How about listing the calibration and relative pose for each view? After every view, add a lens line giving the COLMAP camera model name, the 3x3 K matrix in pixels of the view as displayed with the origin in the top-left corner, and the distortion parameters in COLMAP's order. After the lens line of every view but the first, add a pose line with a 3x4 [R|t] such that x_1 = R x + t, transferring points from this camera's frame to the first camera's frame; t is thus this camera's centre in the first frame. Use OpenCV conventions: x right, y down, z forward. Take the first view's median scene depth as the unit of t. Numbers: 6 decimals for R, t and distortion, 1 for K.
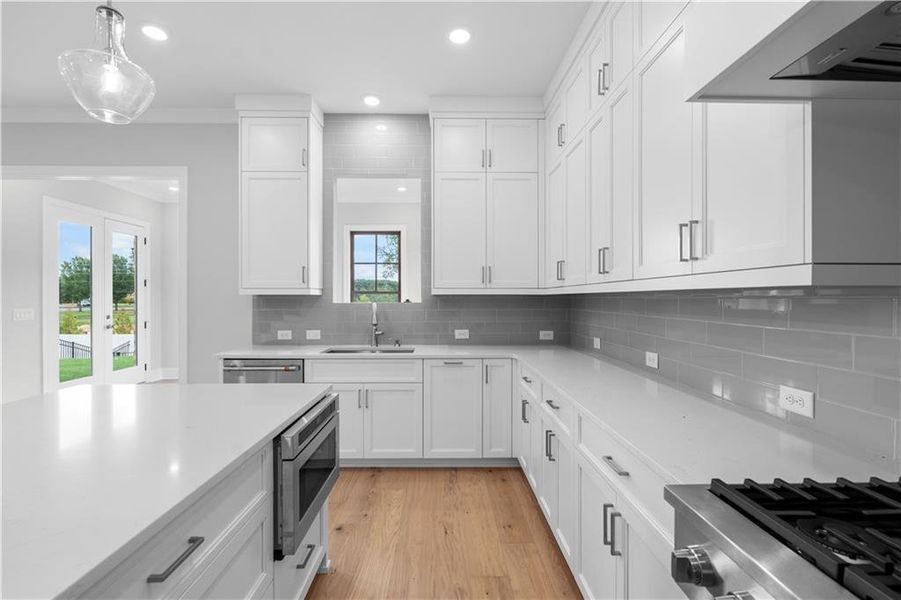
lens RADIAL K [[402.9, 0, 449.1], [0, 402.9, 297.8], [0, 0, 1]] dist [-0.003260, 0.000029]
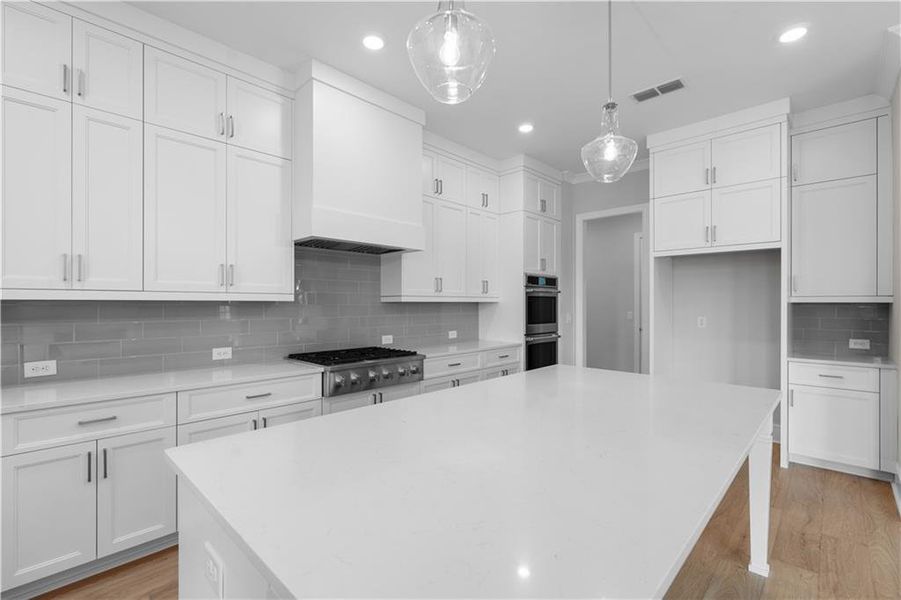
lens RADIAL K [[402.9, 0, 451.0], [0, 402.9, 302.8], [0, 0, 1]] dist [-0.003260, 0.000029]
pose [[-0.711755, 0.002806, 0.702422, -0.569501], [0.000459, 0.999994, -0.003530, -0.001580], [-0.702427, -0.002190, -0.711752, 0.626453]]
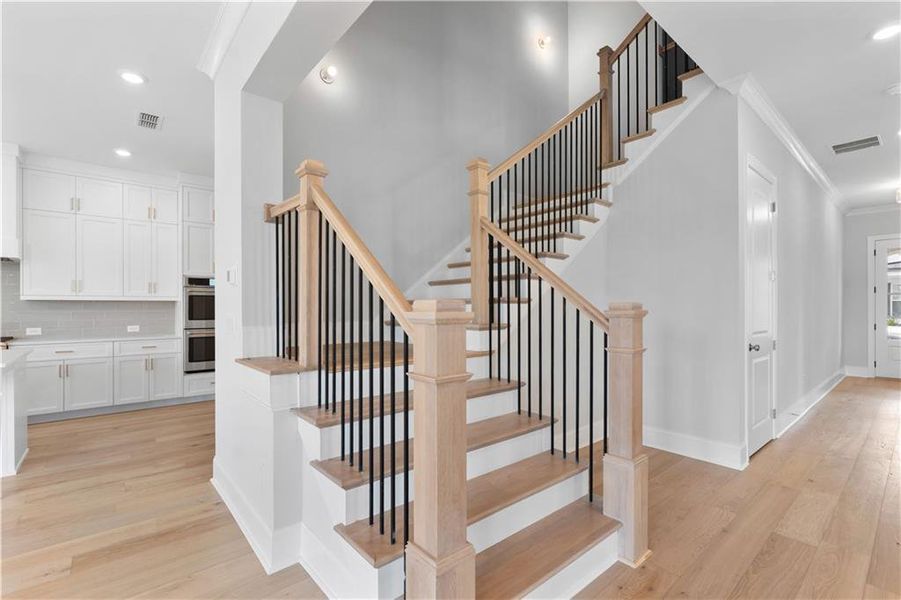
lens RADIAL K [[402.9, 0, 448.7], [0, 402.9, 309.2], [0, 0, 1]] dist [-0.003260, 0.000029]
pose [[-0.639179, -0.001795, 0.769056, -1.576372], [0.001214, 0.999994, 0.003343, 0.019025], [-0.769057, 0.003071, -0.639173, -0.246588]]
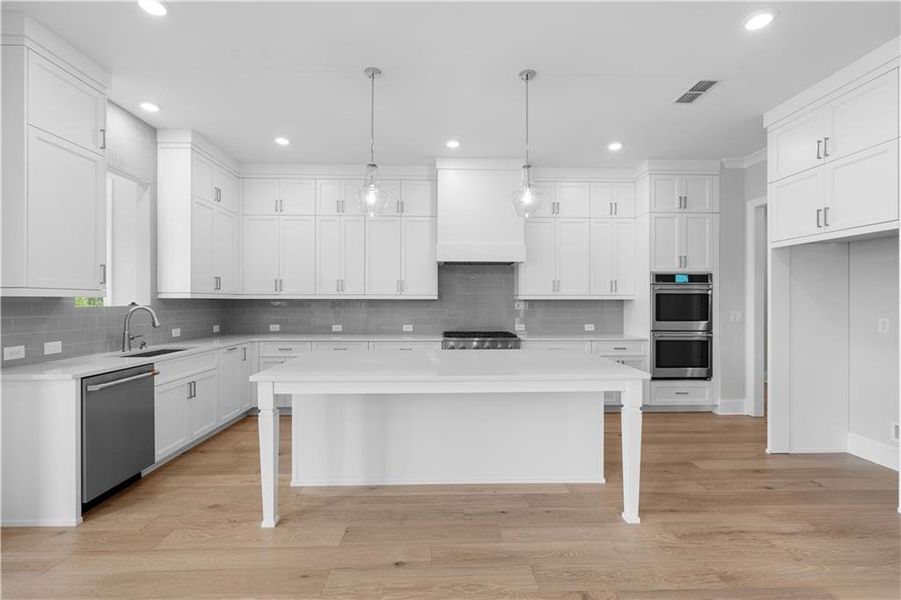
lens RADIAL K [[402.9, 0, 451.7], [0, 402.9, 300.1], [0, 0, 1]] dist [-0.003260, 0.000029]
pose [[-0.020048, 0.003698, 0.999792, -1.158208], [-0.002030, 0.999991, -0.003739, 0.000340], [-0.999797, -0.002105, -0.020040, 0.244585]]
